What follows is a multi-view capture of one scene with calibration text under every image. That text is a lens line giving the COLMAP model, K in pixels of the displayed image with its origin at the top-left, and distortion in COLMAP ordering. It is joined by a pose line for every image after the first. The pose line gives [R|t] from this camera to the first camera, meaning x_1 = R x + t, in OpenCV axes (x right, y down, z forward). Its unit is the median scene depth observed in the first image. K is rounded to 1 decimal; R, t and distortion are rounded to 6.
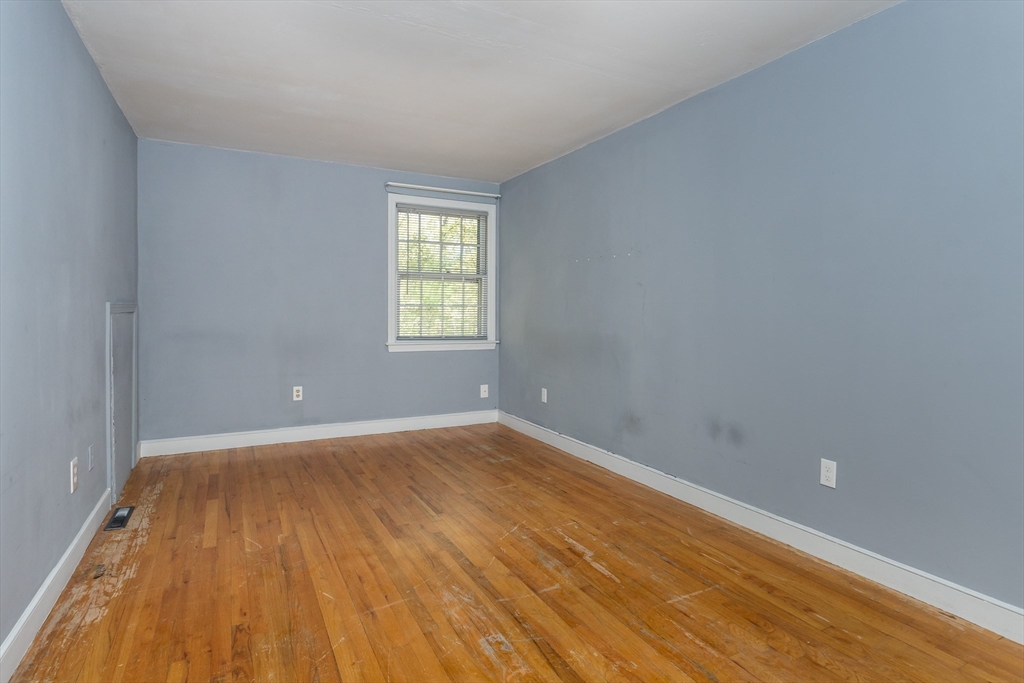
lens RADIAL K [[528.5, 0, 506.6], [0, 528.5, 320.6], [0, 0, 1]] dist [-0.007241, 0.000152]
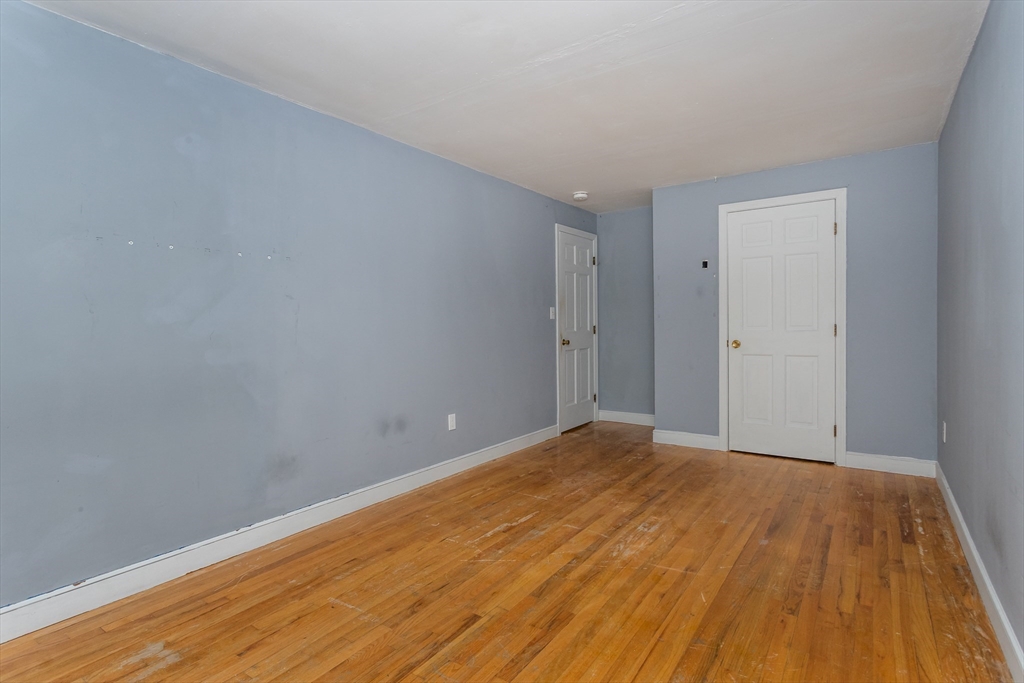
lens RADIAL K [[512.0, 0, 517.5], [0, 512.0, 329.5], [0, 0, 1]] dist [-0.009534, -0.000309]
pose [[-0.463045, -0.005753, 0.886316, -0.971466], [0.030118, 0.999299, 0.022221, -0.037709], [-0.885823, 0.036983, -0.462547, 1.624411]]
